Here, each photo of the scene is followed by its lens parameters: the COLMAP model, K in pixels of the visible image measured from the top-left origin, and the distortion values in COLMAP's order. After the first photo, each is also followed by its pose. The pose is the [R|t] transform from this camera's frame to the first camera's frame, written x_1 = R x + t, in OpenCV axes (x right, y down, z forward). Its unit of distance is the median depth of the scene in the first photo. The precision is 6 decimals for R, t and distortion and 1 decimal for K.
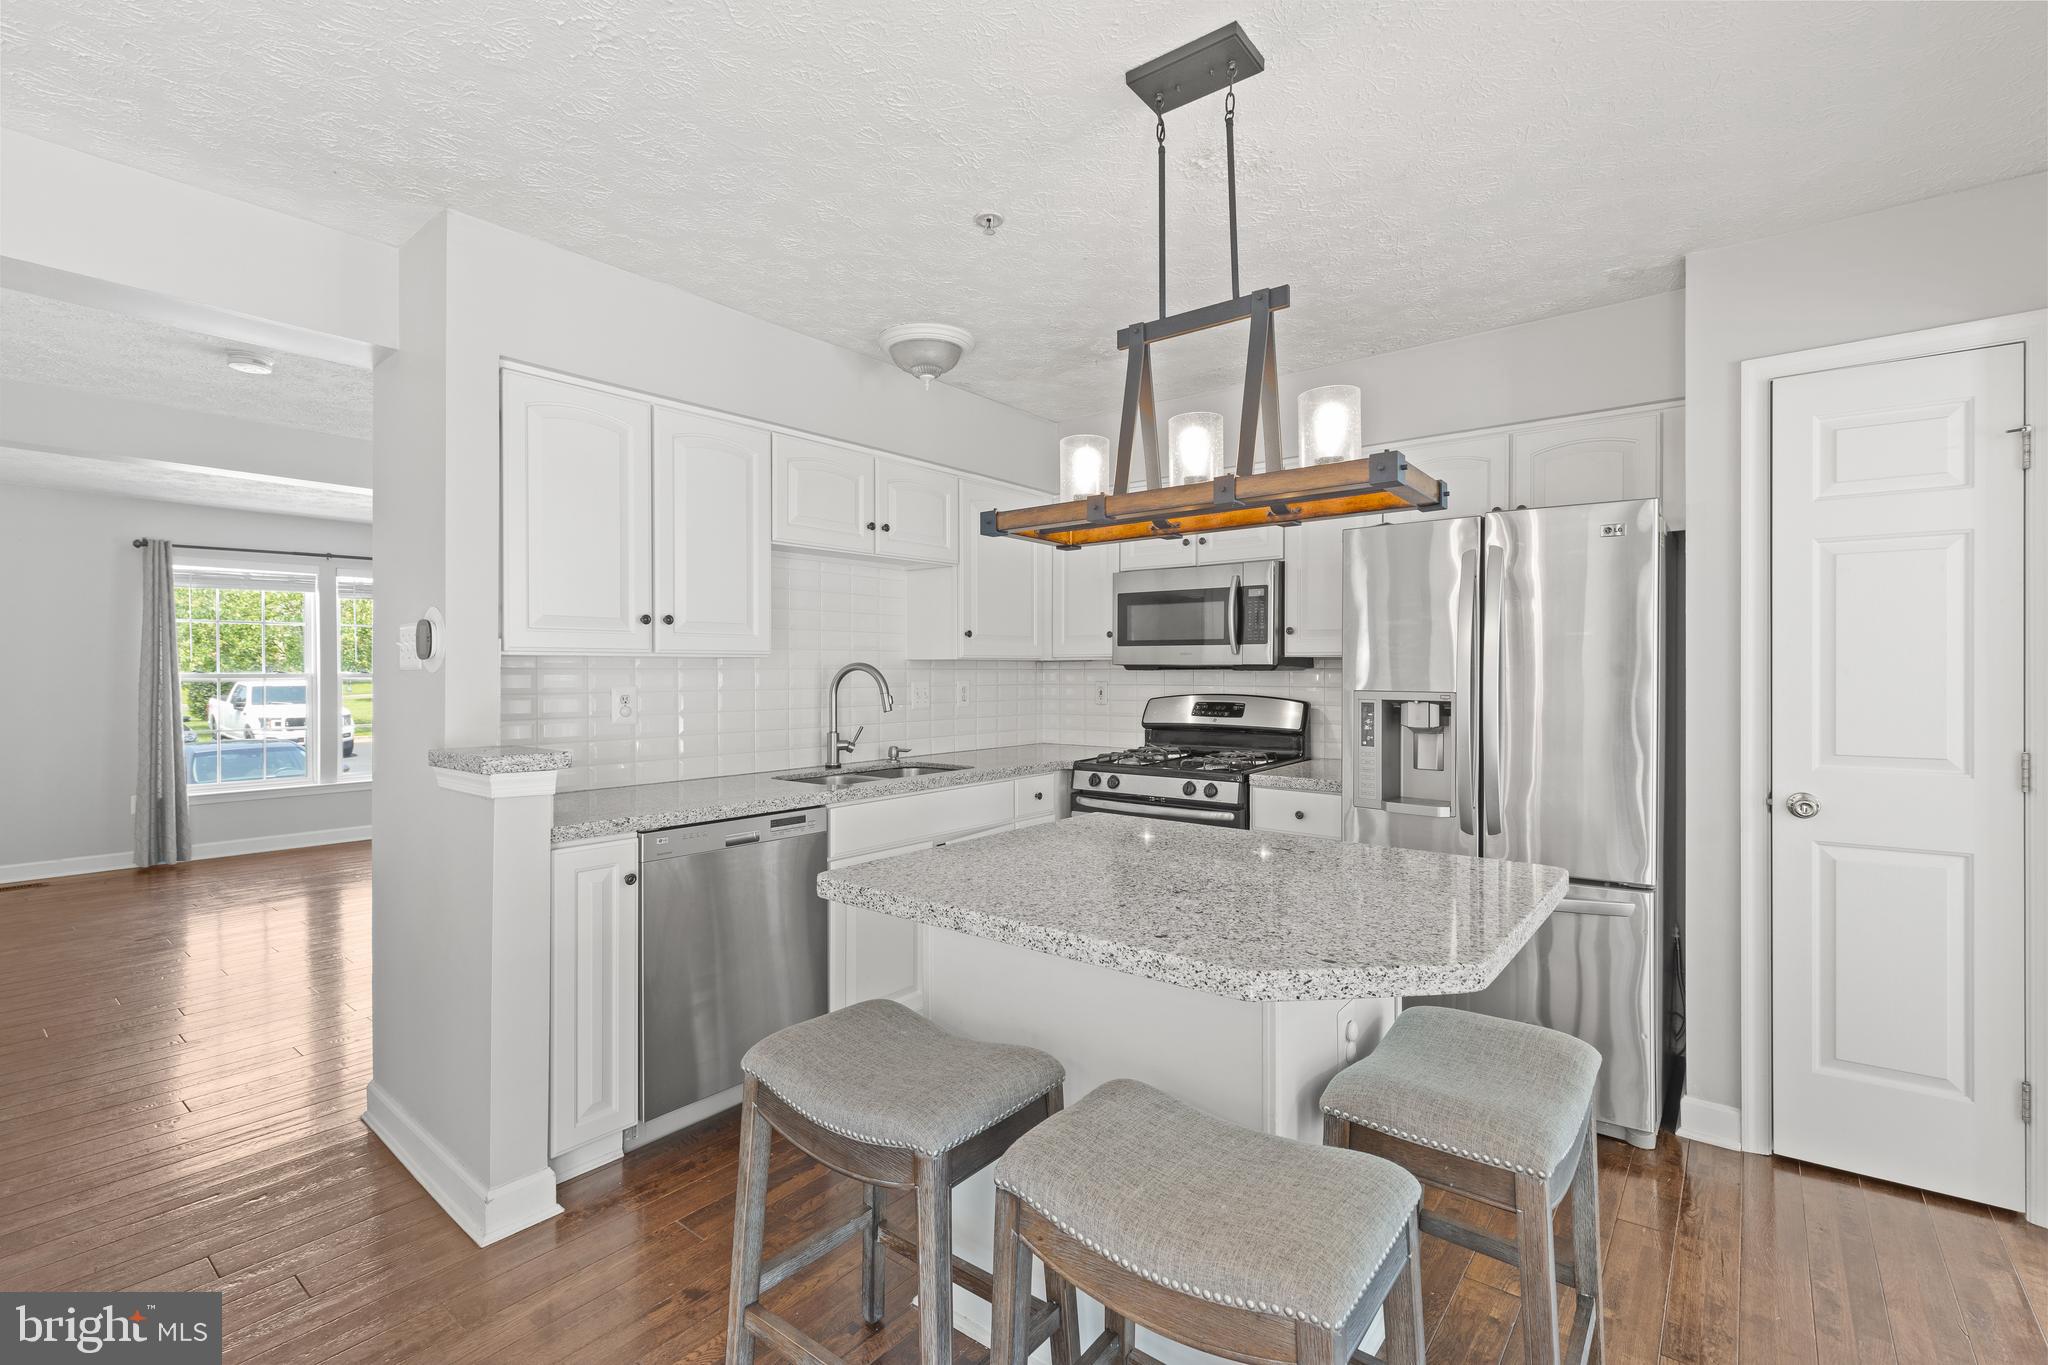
lens RADIAL K [[918.0, 0, 1022.8], [0, 918.0, 679.8], [0, 0, 1]] dist [0.004245, 0.000023]
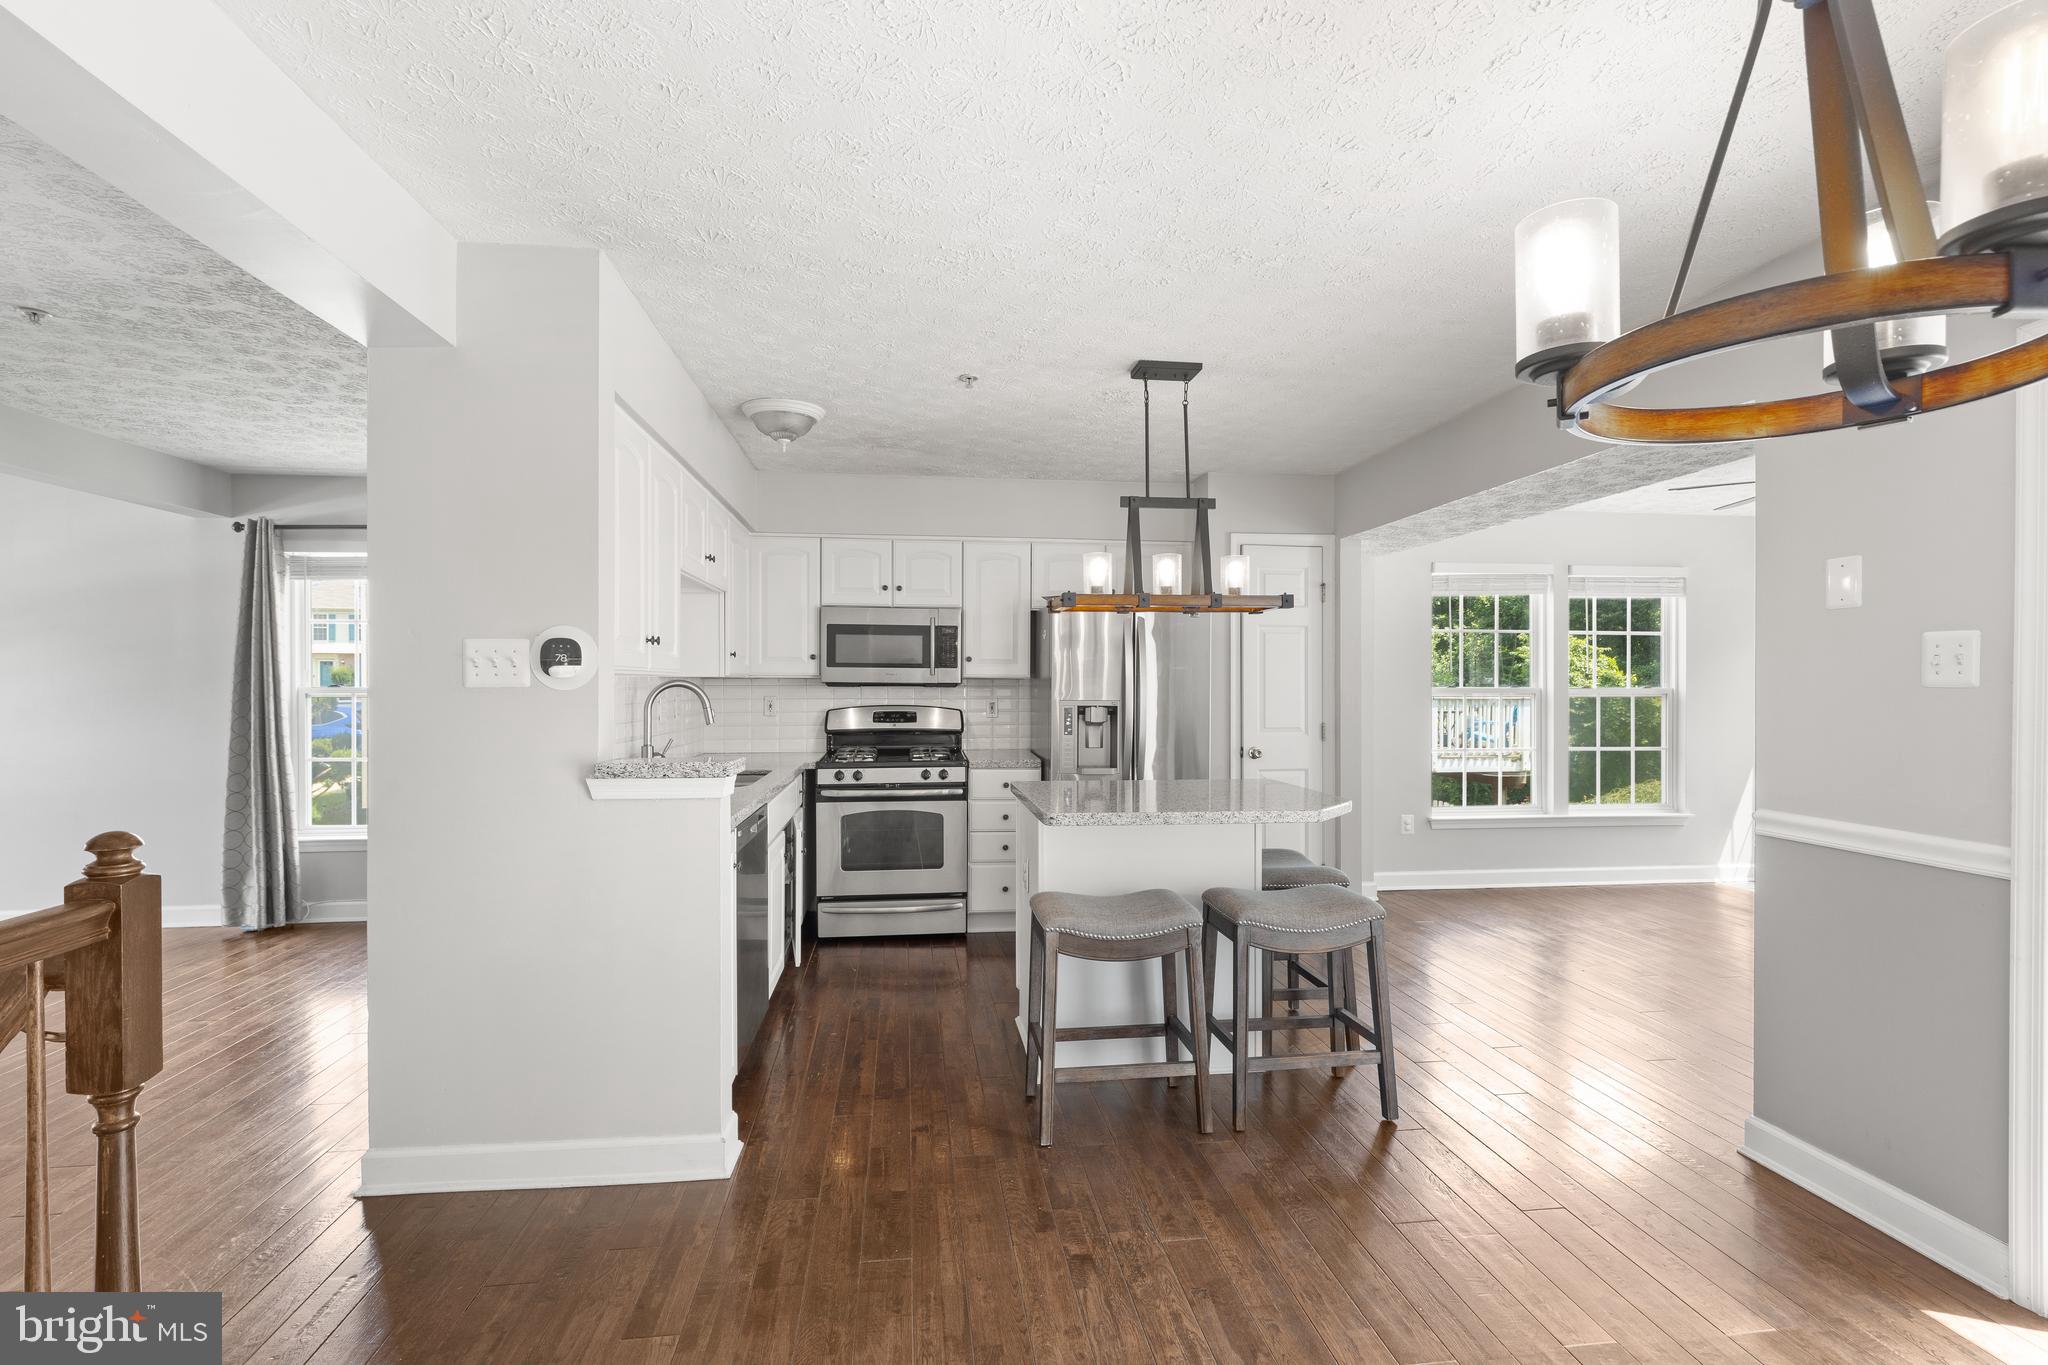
lens RADIAL K [[937.2, 0, 1030.5], [0, 937.2, 697.2], [0, 0, 1]] dist [0.008842, 0.000199]
pose [[0.693697, -0.006034, 0.720241, -0.547579], [0.004182, 0.999982, 0.004349, -0.000558], [-0.720254, -0.000005, 0.693710, -0.053288]]
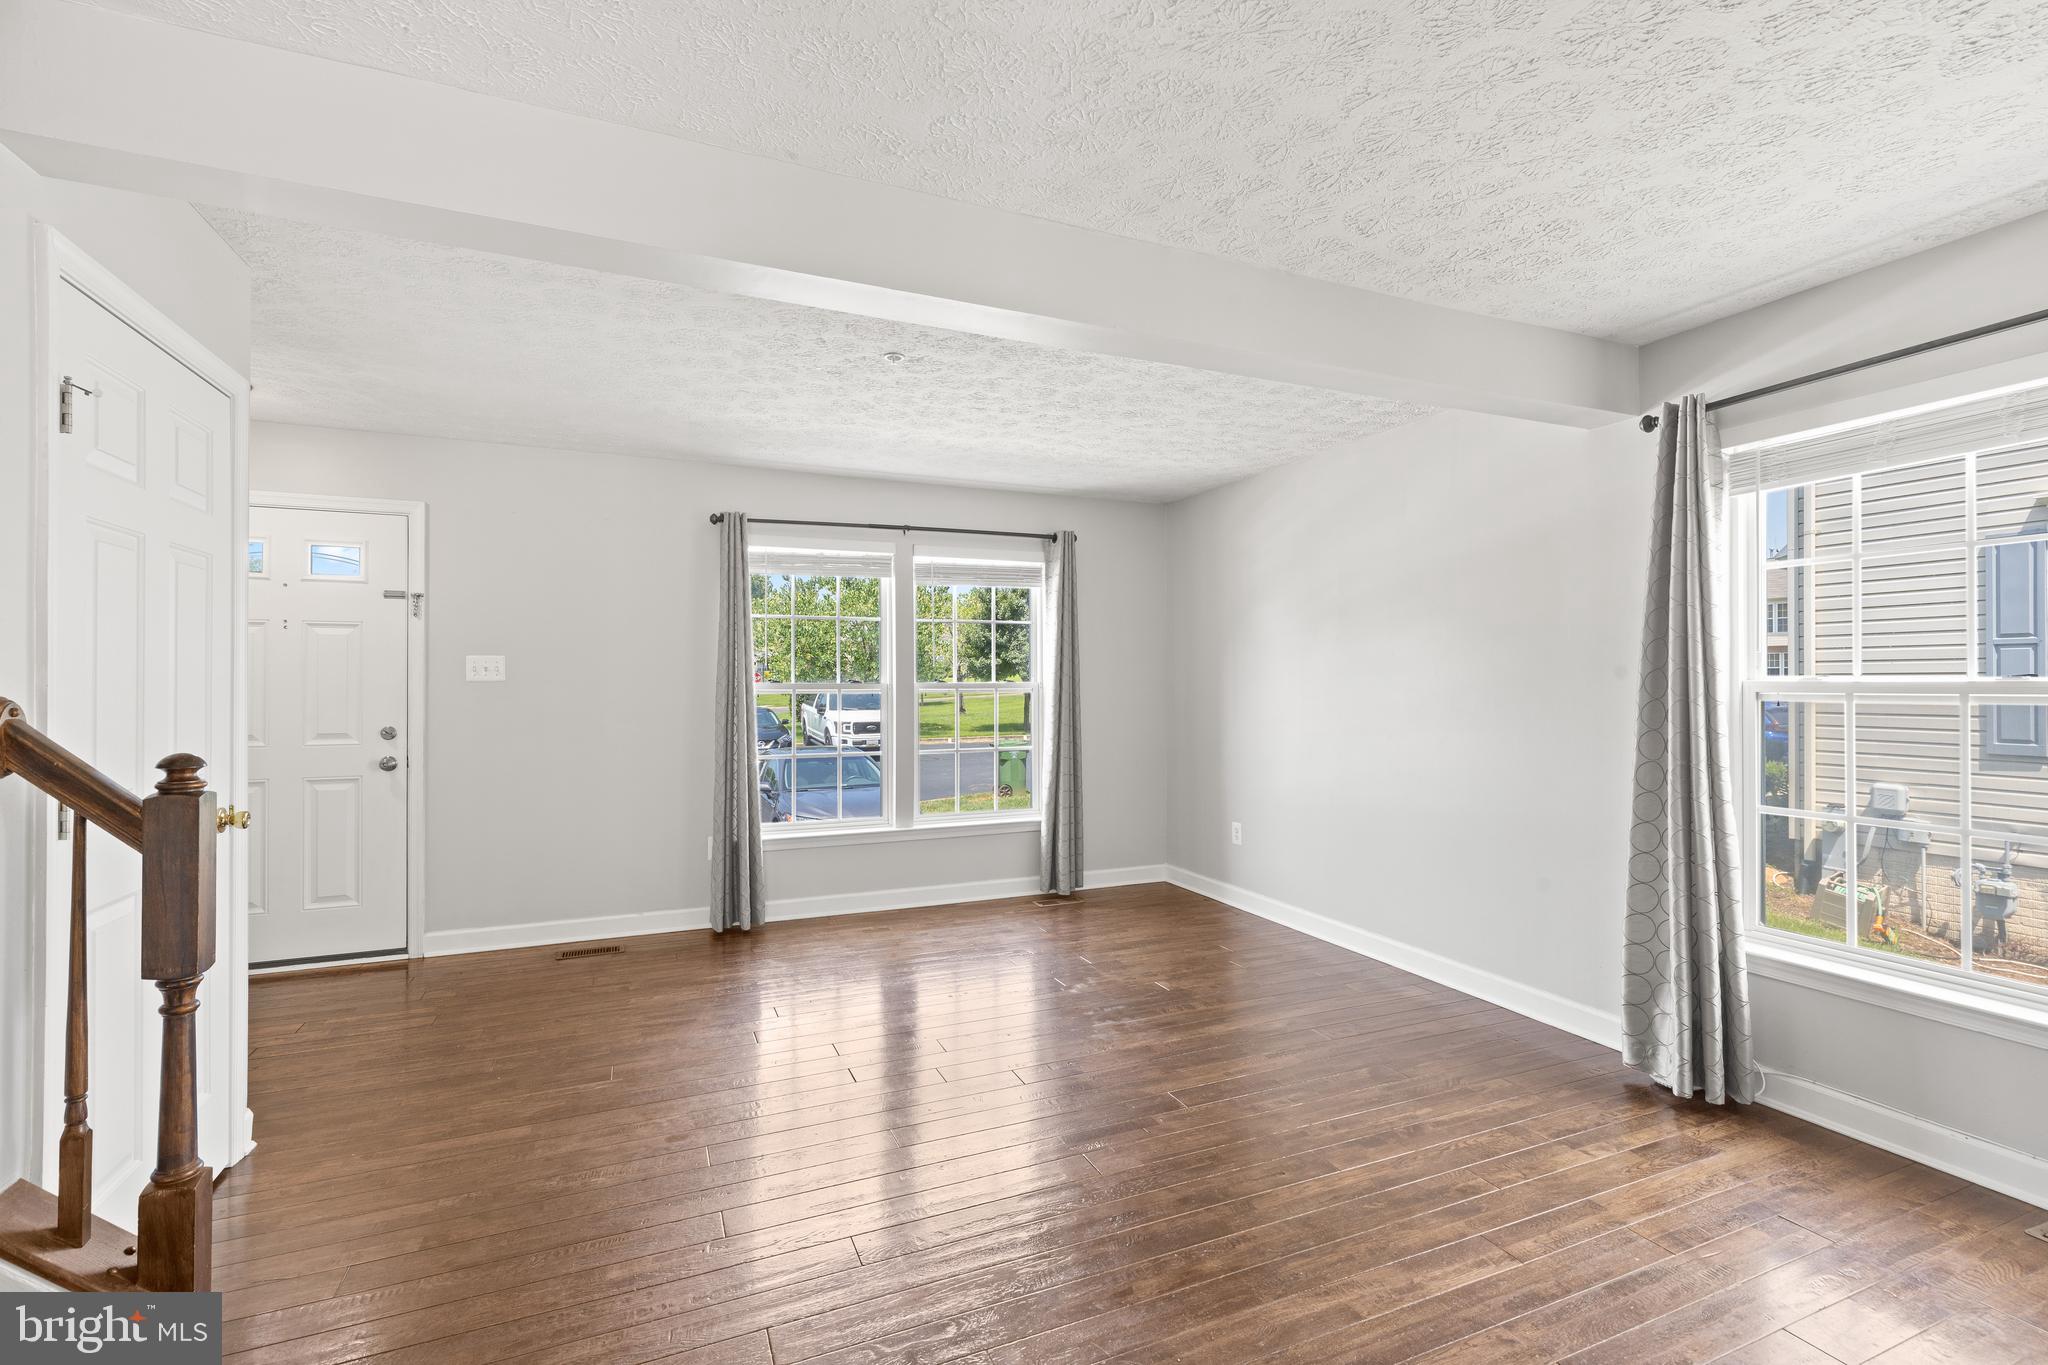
lens RADIAL K [[918.0, 0, 1022.8], [0, 918.0, 679.8], [0, 0, 1]] dist [0.004245, 0.000023]
pose [[0.881848, -0.001945, -0.471530, -0.480704], [-0.002100, 0.999965, -0.008053, -0.005765], [0.471529, 0.008092, 0.881813, 0.582507]]
